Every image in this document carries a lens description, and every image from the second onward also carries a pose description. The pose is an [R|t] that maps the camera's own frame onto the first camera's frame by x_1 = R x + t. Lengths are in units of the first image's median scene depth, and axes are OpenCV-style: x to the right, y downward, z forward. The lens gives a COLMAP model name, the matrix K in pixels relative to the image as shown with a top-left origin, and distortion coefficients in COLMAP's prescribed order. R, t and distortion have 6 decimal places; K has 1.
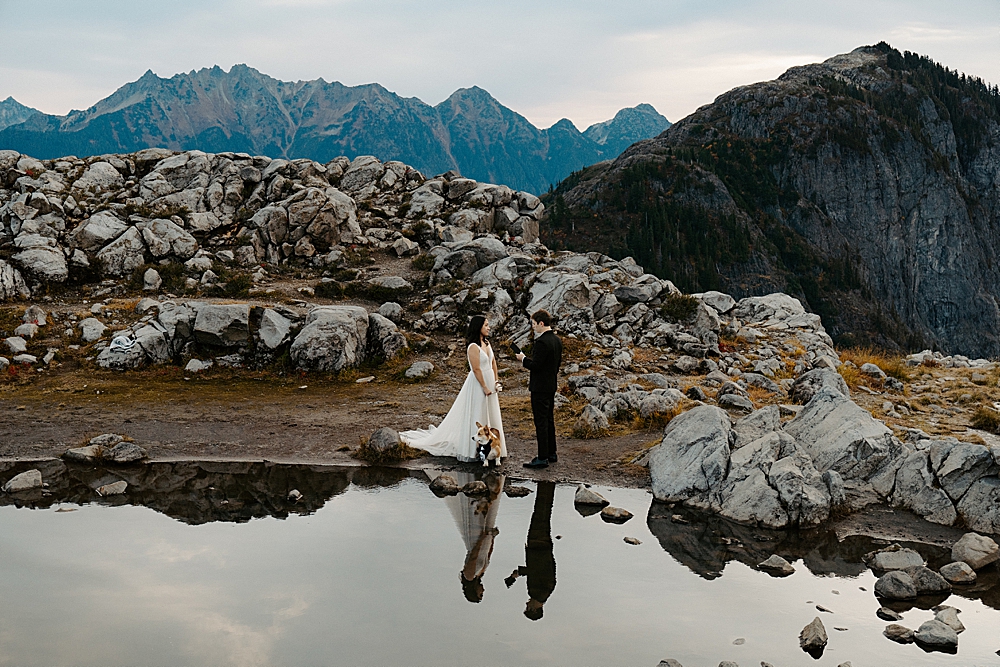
lens RADIAL K [[1338.4, 0, 489.5], [0, 1338.4, 328.3], [0, 0, 1]] dist [0.040747, 0.000000]
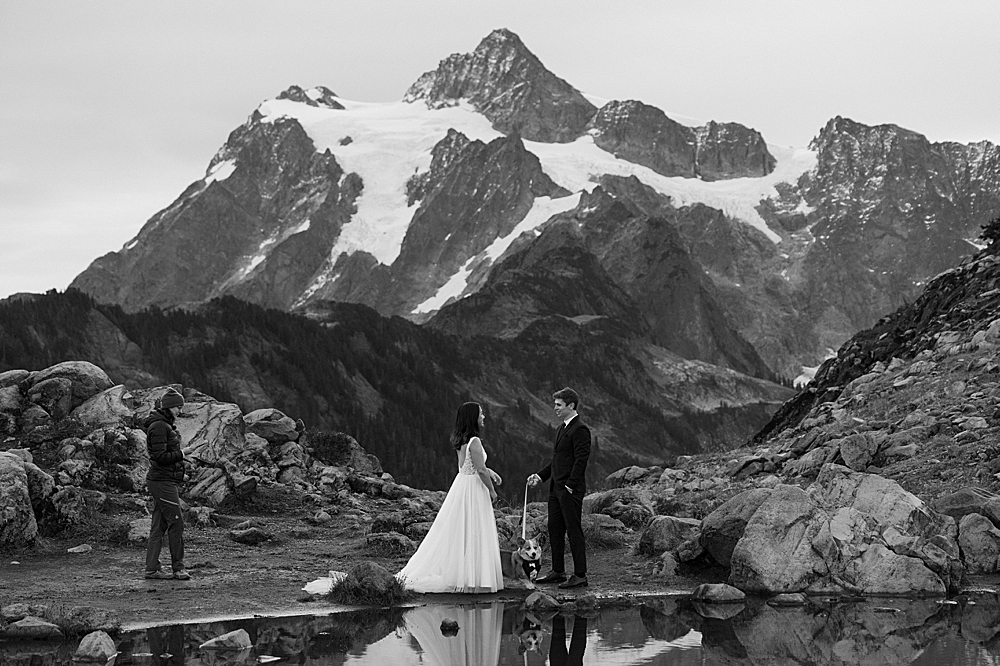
lens RADIAL K [[1986.8, 0, 500.3], [0, 1986.8, 332.9], [0, 0, 1]] dist [-0.021485, 0.000000]
pose [[0.794462, -0.007735, 0.607264, -0.627339], [0.092866, 0.989707, -0.108888, 0.070015], [-0.600171, 0.142902, 0.787003, 0.077887]]
